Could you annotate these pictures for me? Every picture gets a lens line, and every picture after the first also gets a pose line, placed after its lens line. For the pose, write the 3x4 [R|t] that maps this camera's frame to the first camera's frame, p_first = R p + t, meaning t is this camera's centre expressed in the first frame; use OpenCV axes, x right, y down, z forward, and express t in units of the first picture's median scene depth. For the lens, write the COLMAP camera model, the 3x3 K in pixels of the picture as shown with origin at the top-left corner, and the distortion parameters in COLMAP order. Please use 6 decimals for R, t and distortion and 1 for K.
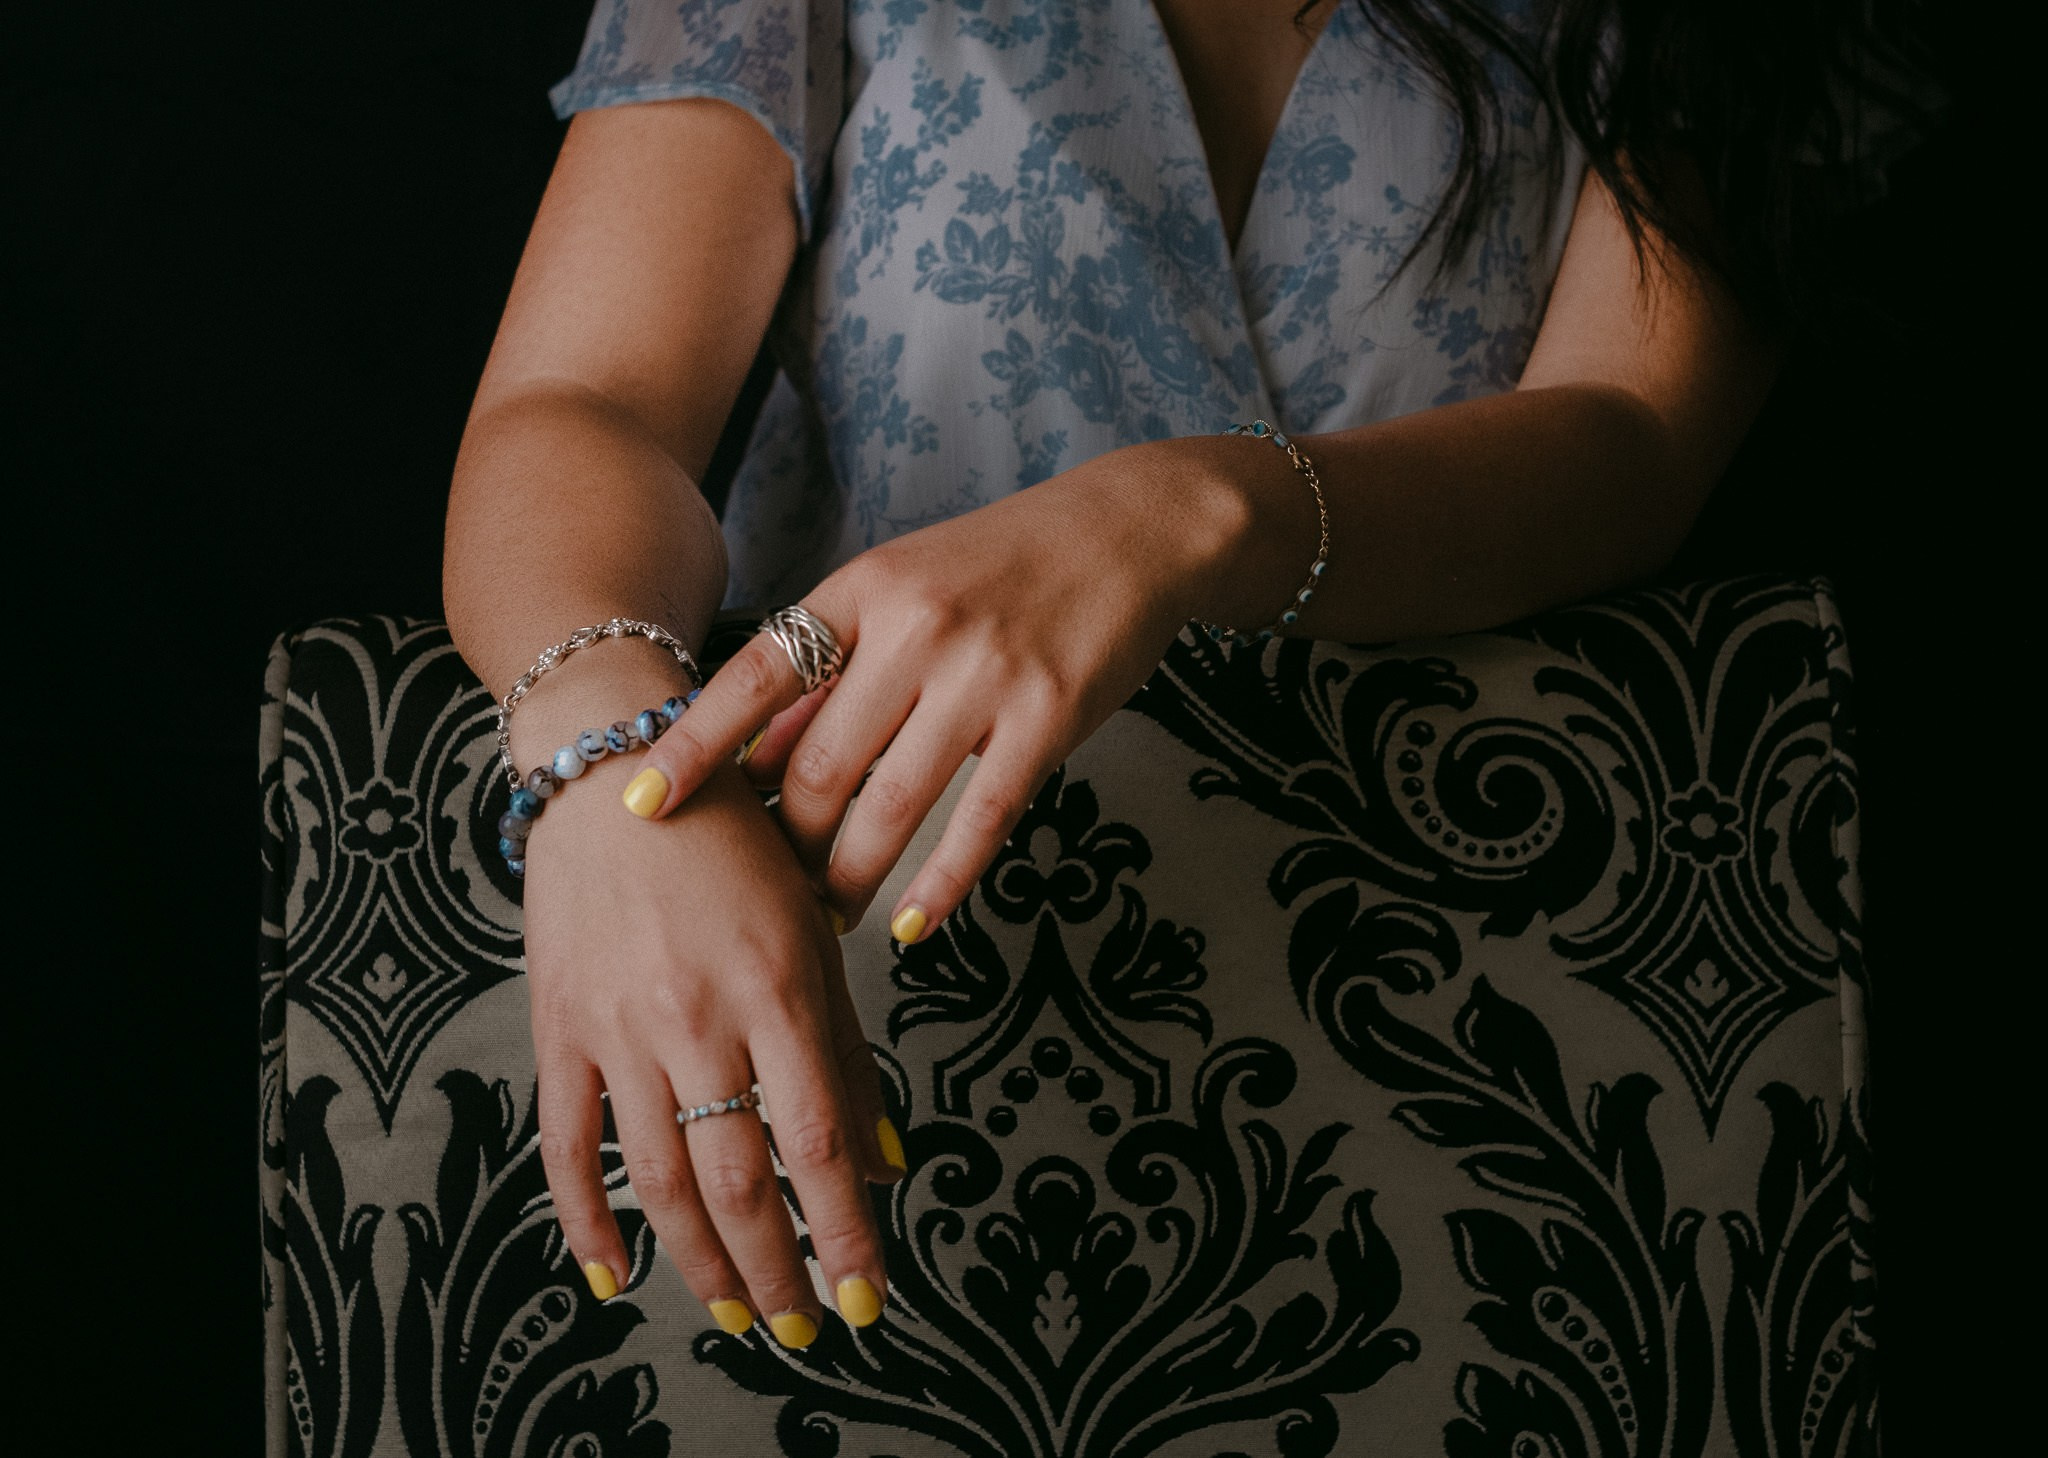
lens RADIAL K [[3603.3, 0, 1021.9], [0, 3603.3, 876.4], [0, 0, 1]] dist [-0.140394, 0.093729]
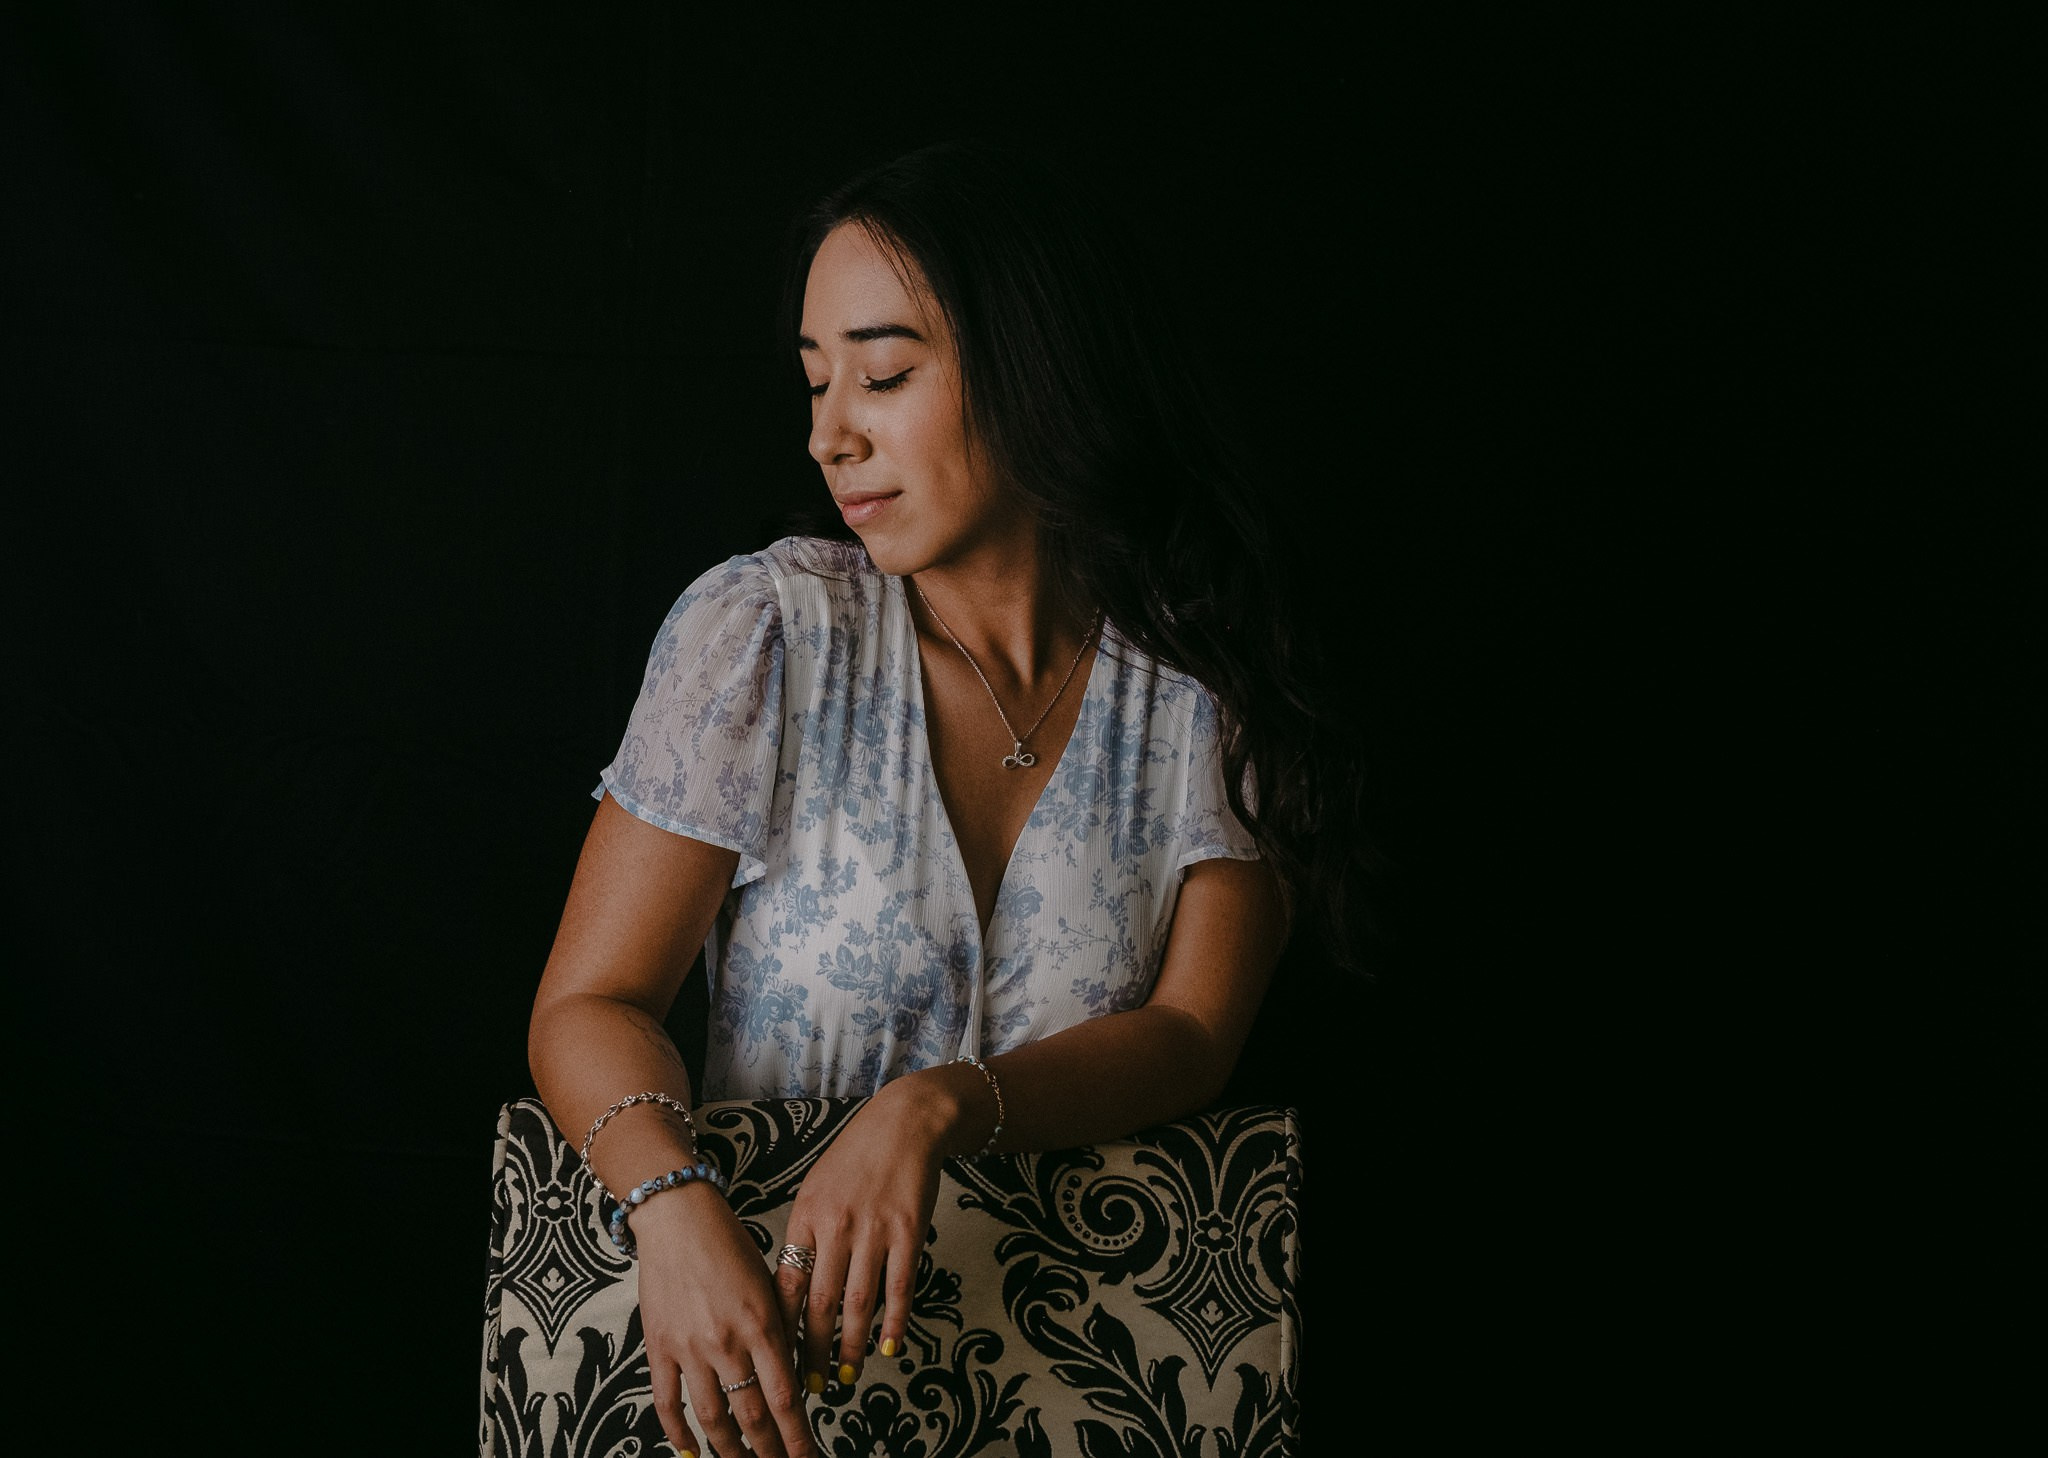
lens RADIAL K [[3603.3, 0, 1021.9], [0, 3603.3, 876.4], [0, 0, 1]] dist [-0.140394, 0.093729]
pose [[0.998964, 0.044621, 0.008901, 0.056695], [-0.043413, 0.993294, -0.107158, 0.007771], [-0.013622, 0.106661, 0.994202, -1.026868]]
